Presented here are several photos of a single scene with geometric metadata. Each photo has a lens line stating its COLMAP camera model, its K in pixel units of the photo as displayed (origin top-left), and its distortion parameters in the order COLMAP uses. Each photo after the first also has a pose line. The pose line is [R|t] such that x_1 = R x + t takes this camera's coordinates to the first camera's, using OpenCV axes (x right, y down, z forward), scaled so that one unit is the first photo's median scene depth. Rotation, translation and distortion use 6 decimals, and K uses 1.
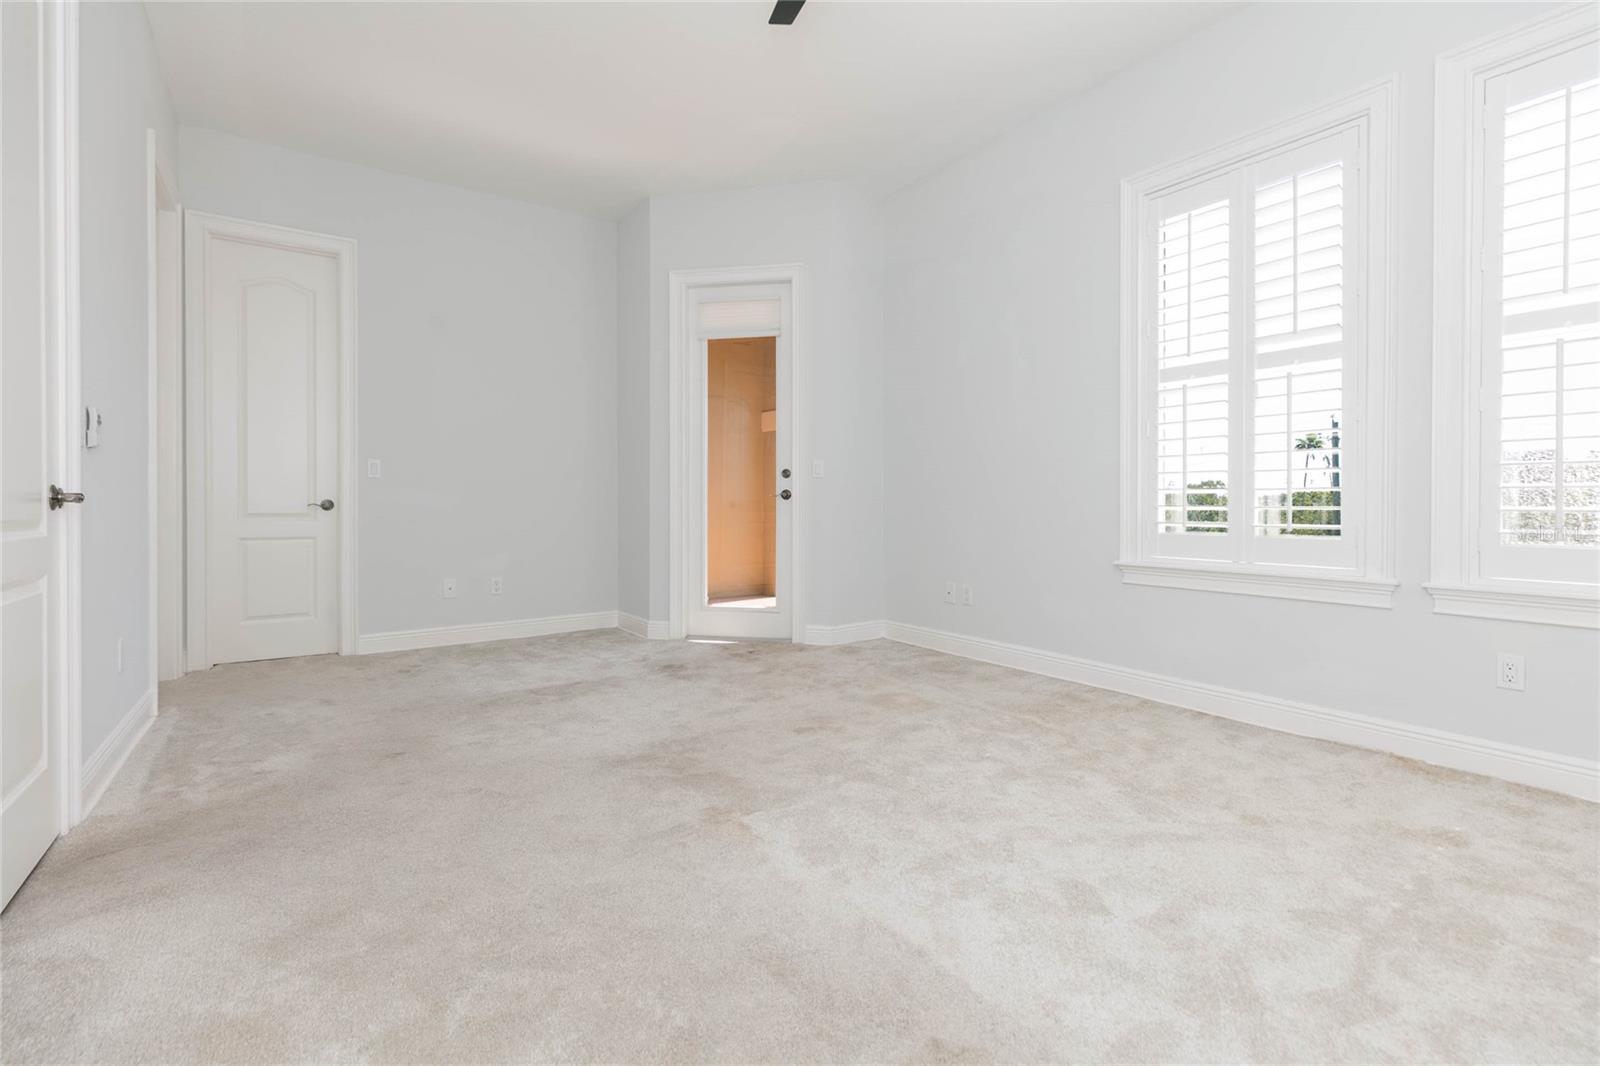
lens RADIAL K [[719.4, 0, 796.6], [0, 719.4, 503.7], [0, 0, 1]] dist [0.000452, -0.000295]
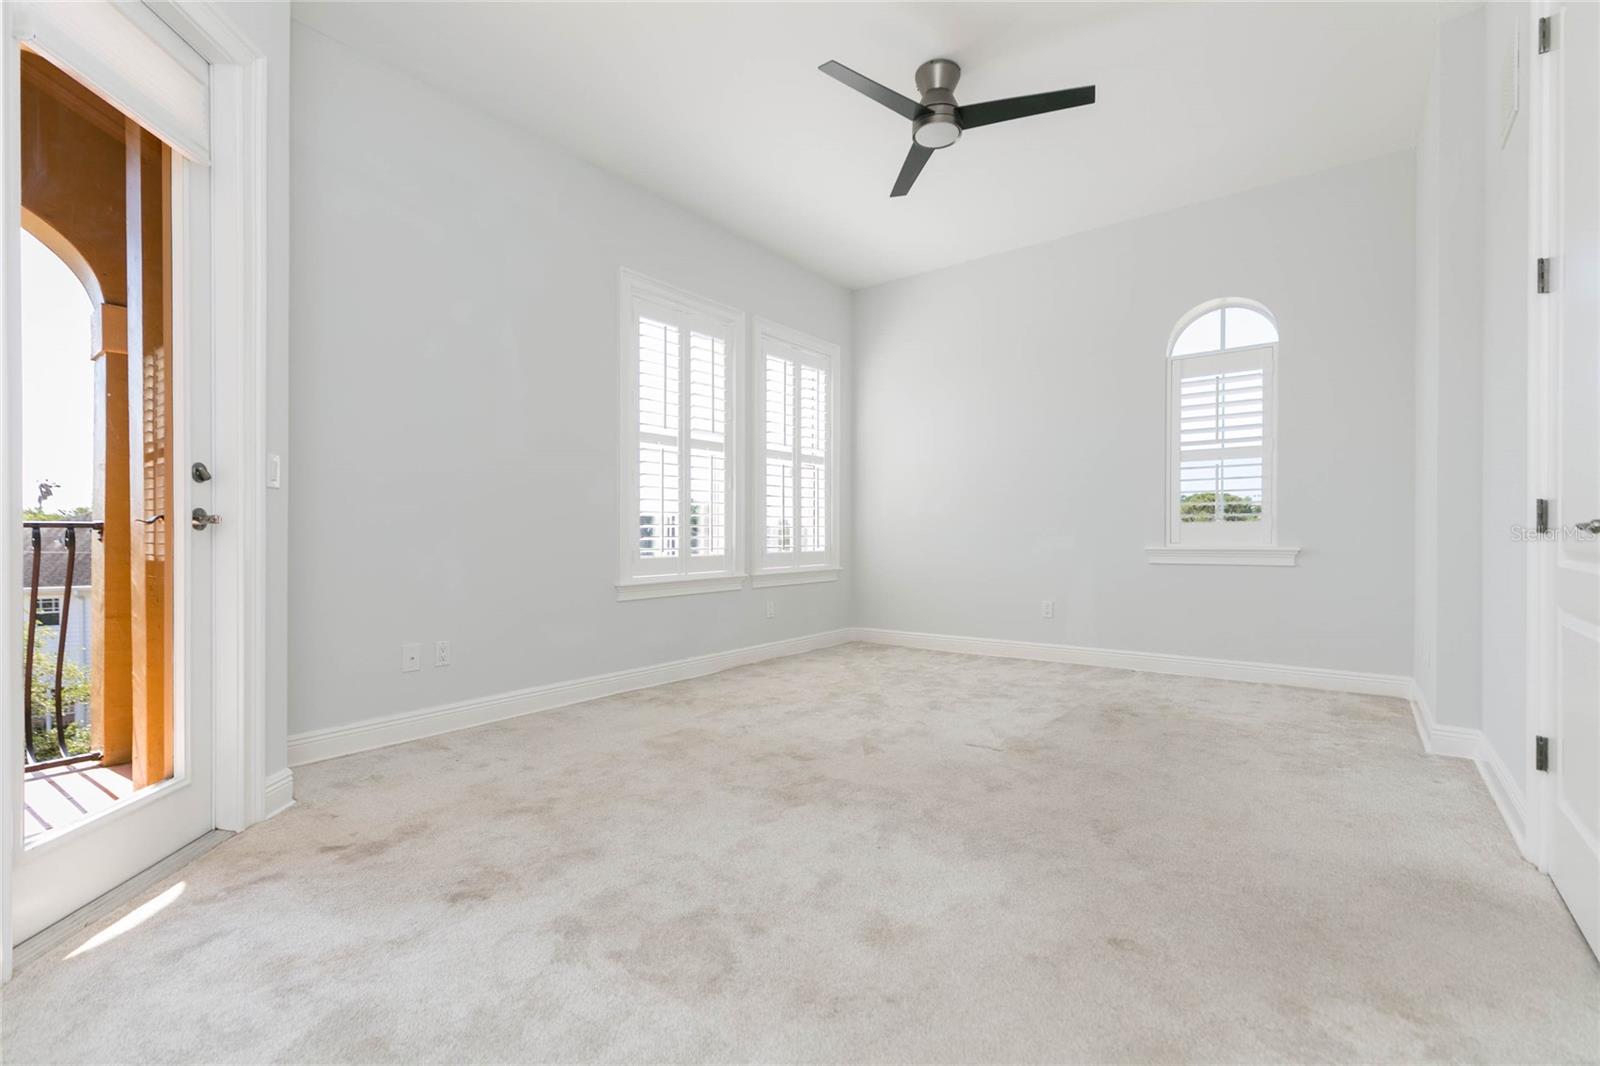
lens RADIAL K [[717.7, 0, 809.3], [0, 717.7, 533.6], [0, 0, 1]] dist [0.000272, -0.000498]
pose [[-0.312279, 0.001678, 0.949989, -0.849254], [0.008029, 0.999967, 0.000873, -0.001794], [-0.949957, 0.007900, -0.312282, 1.160136]]
